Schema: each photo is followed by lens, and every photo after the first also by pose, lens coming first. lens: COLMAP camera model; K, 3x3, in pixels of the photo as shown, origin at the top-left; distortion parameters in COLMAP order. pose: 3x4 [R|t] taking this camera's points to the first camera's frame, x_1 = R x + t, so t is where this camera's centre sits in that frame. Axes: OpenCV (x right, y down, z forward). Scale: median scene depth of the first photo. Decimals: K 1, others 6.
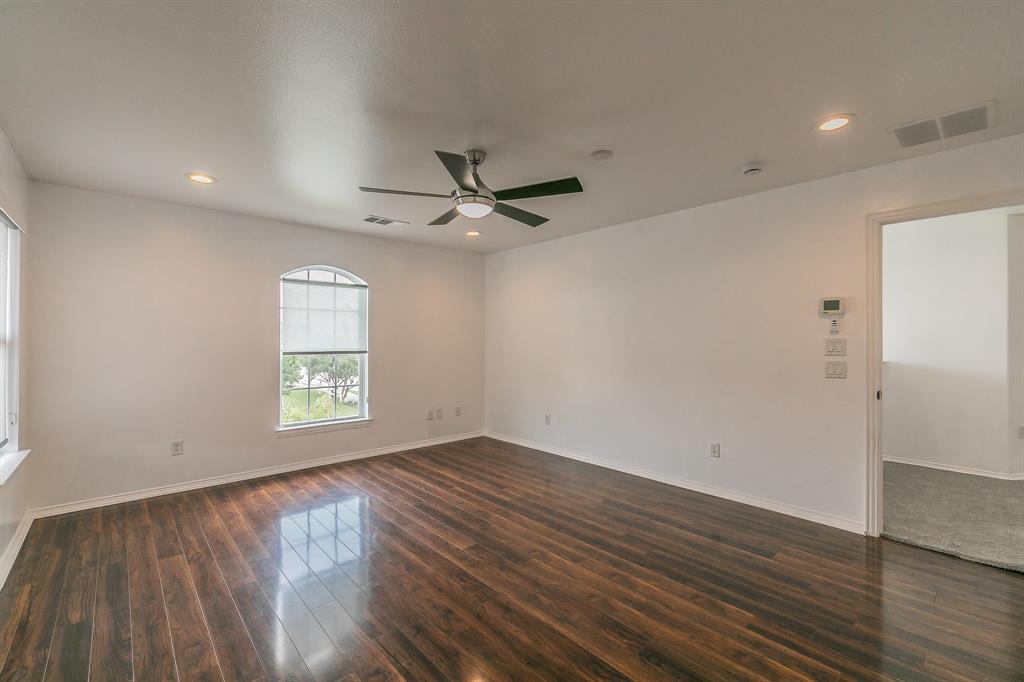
lens RADIAL K [[443.2, 0, 513.5], [0, 443.2, 339.6], [0, 0, 1]] dist [-0.000102, 0.000164]
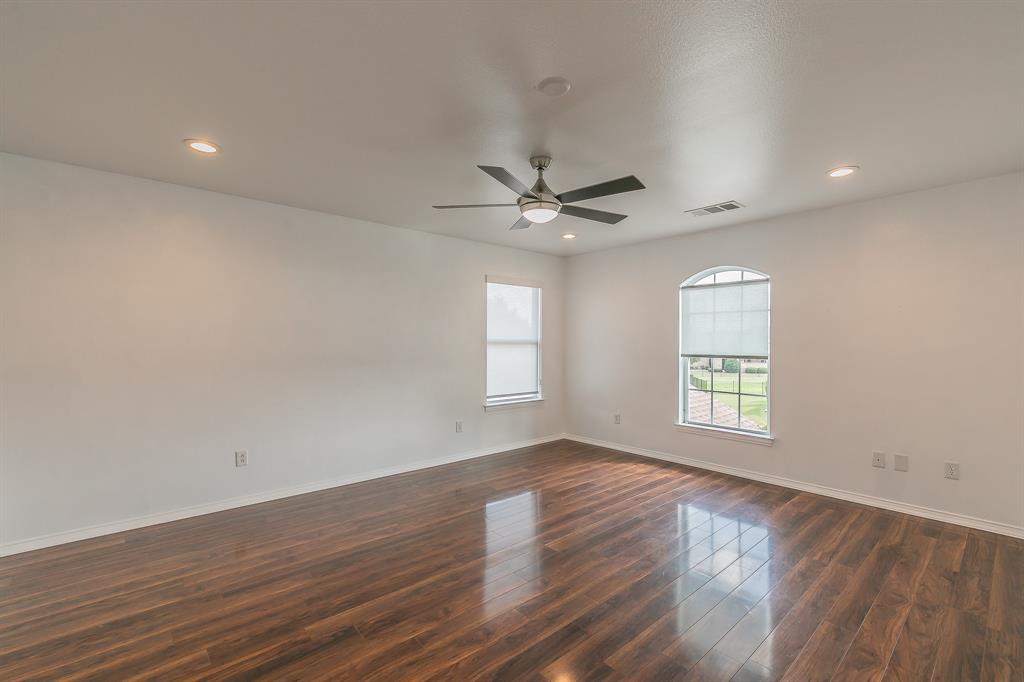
lens RADIAL K [[443.2, 0, 513.6], [0, 443.2, 342.7], [0, 0, 1]] dist [-0.000102, 0.000164]
pose [[-0.014353, 0.001580, -0.999896, 0.563161], [-0.000701, 0.999998, 0.001590, -0.001656], [0.999897, 0.000724, -0.014352, 0.576291]]
